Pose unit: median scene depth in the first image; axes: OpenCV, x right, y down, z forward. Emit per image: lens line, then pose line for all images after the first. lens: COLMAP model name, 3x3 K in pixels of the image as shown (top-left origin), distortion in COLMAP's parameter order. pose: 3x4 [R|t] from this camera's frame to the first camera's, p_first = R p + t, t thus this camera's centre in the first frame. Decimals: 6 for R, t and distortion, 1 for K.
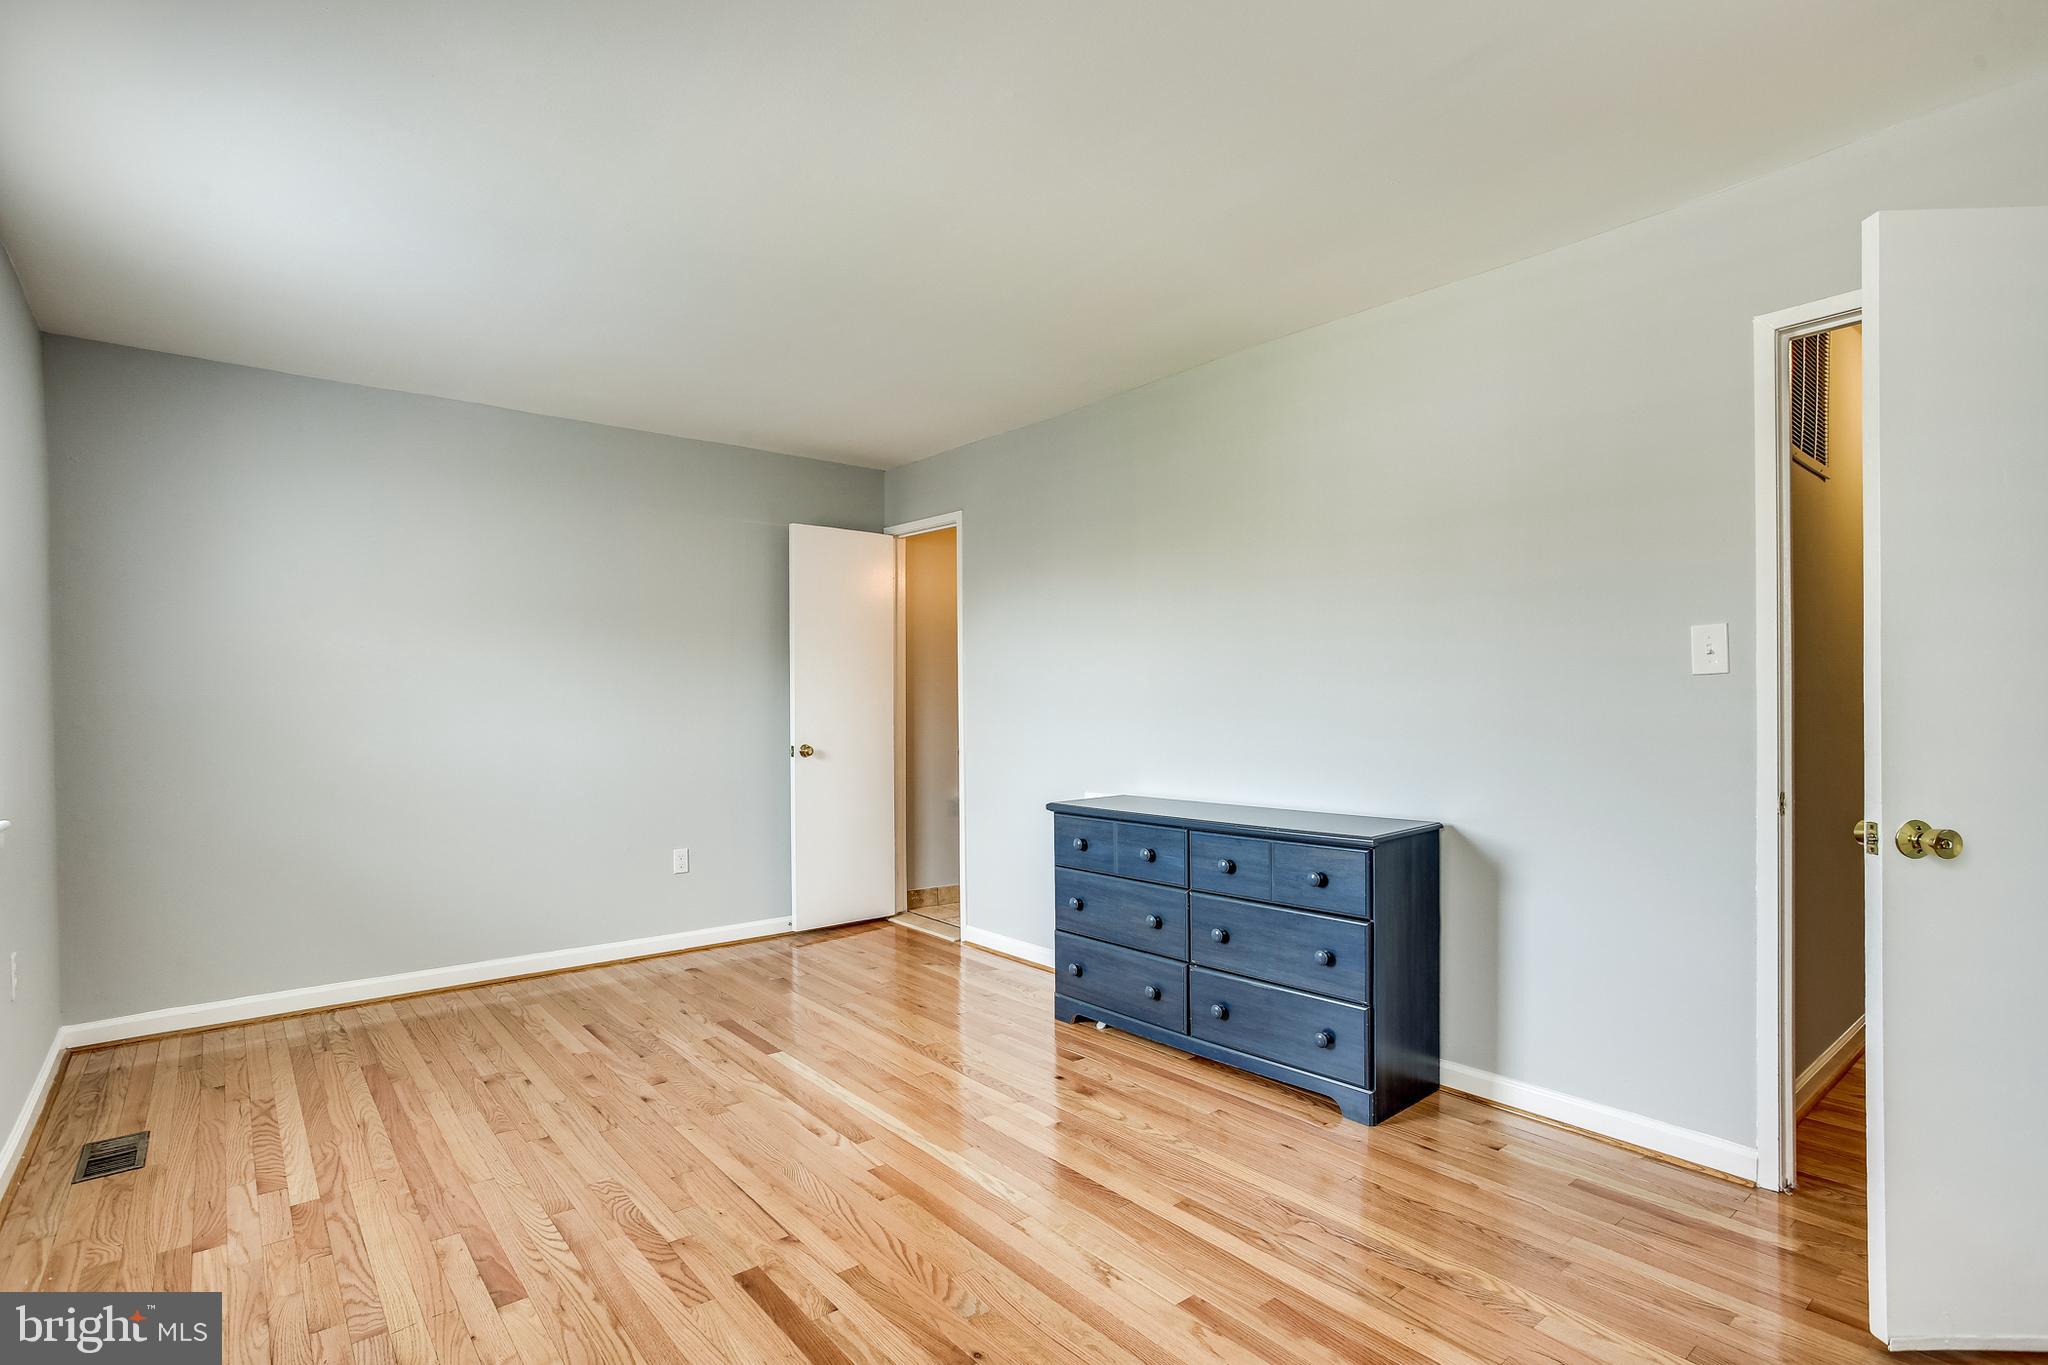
lens RADIAL K [[989.6, 0, 1024.0], [0, 989.6, 682.5], [0, 0, 1]] dist [-0.068725, 0.040403]
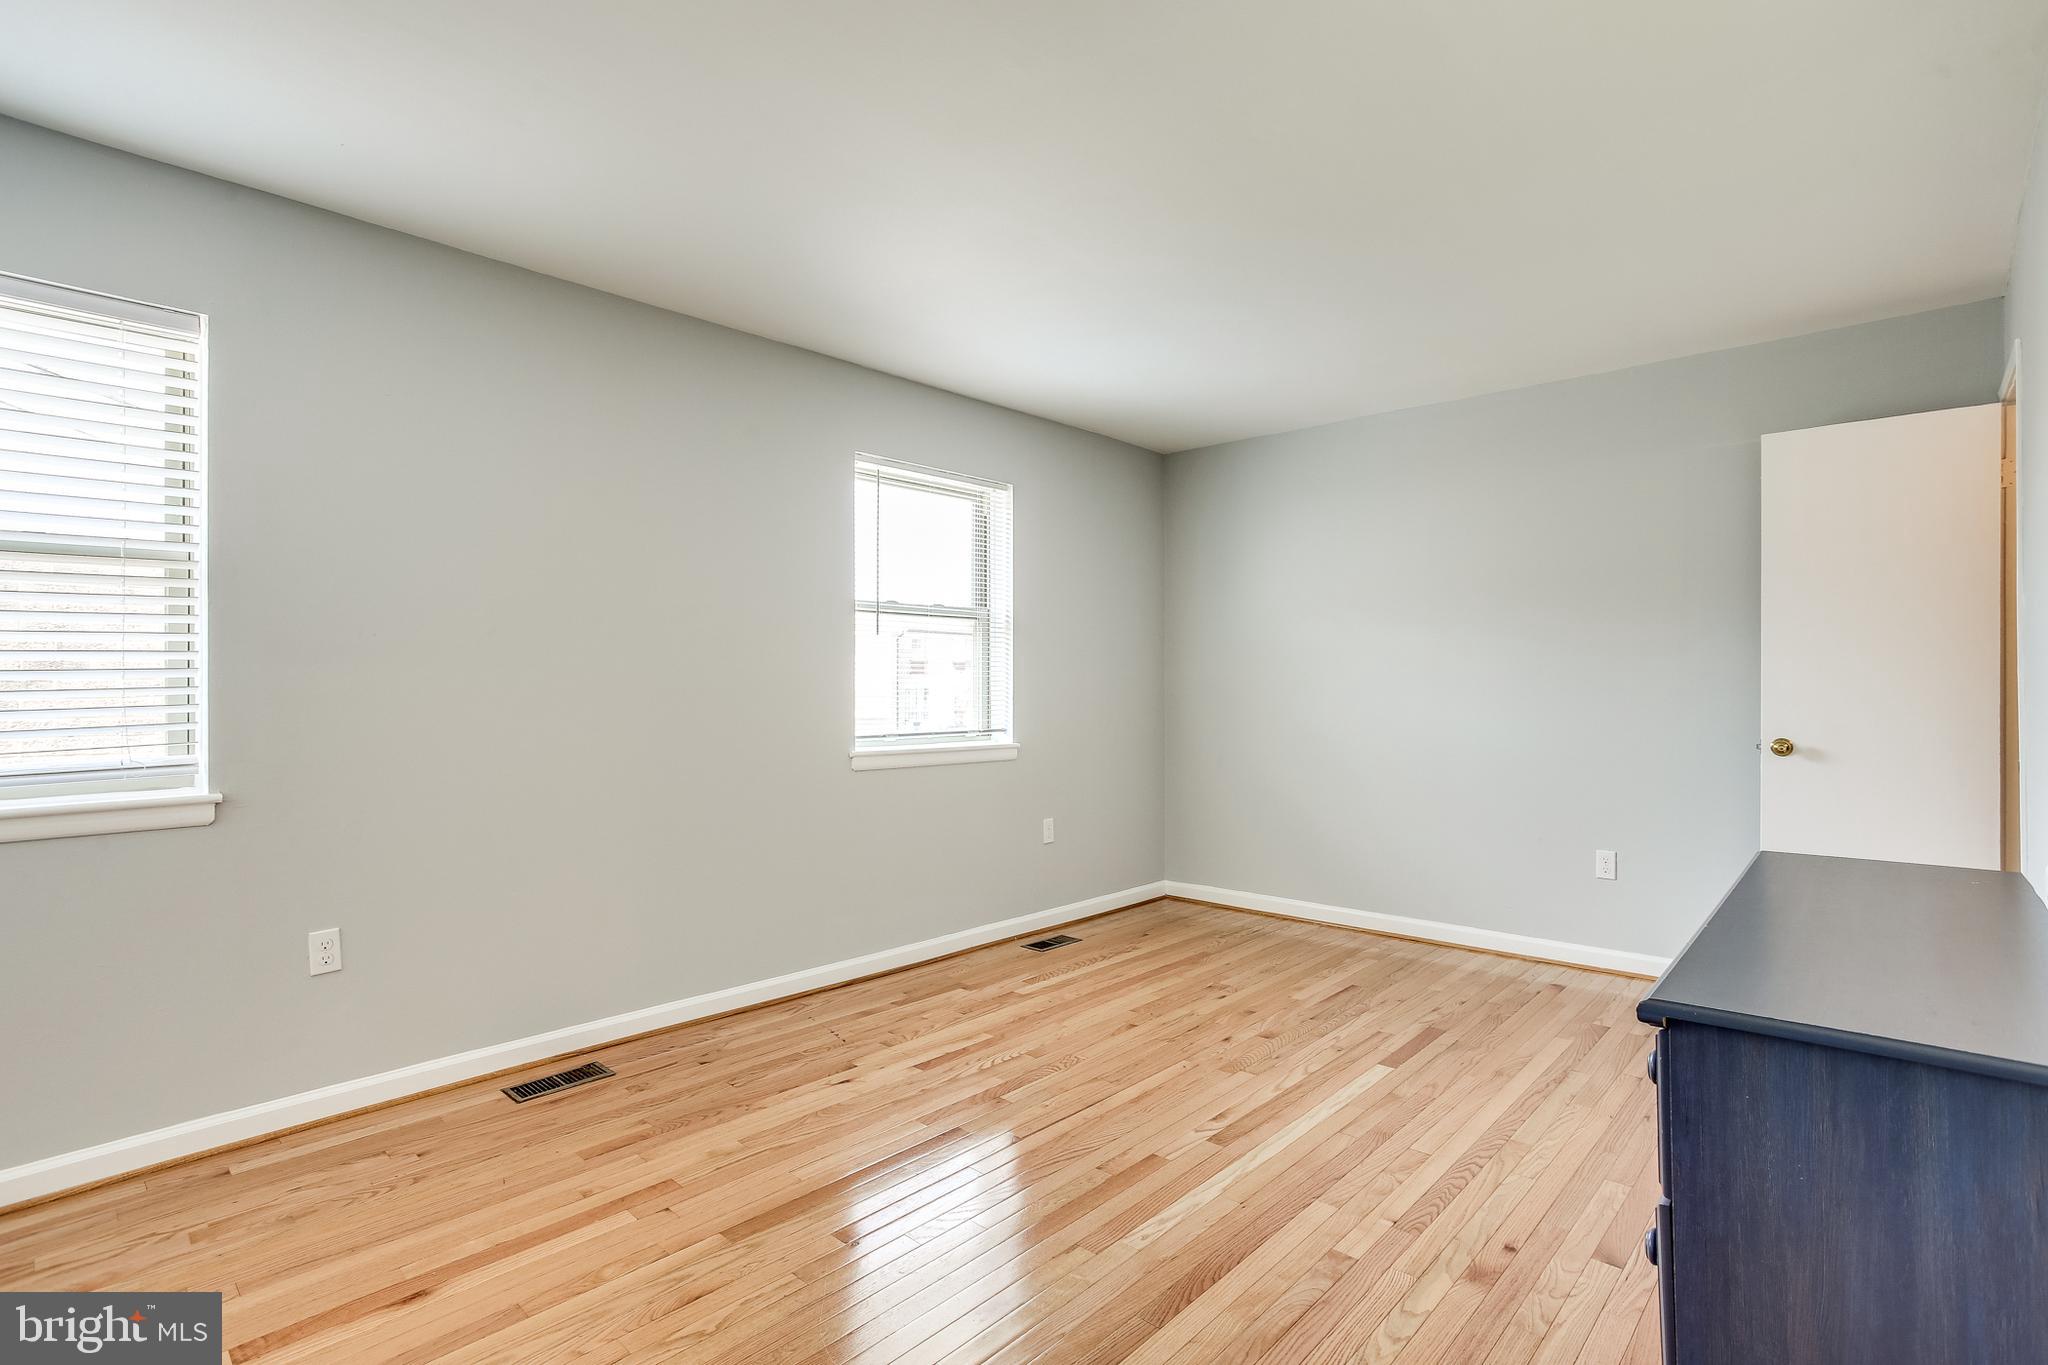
lens RADIAL K [[964.4, 0, 1024.0], [0, 964.4, 682.5], [0, 0, 1]] dist [-0.022238, 0.000018]
pose [[0.125348, 0.001220, -0.992112, 0.646760], [0.027934, 0.999598, 0.004759, 0.006170], [0.991719, -0.028310, 0.125264, 0.611705]]
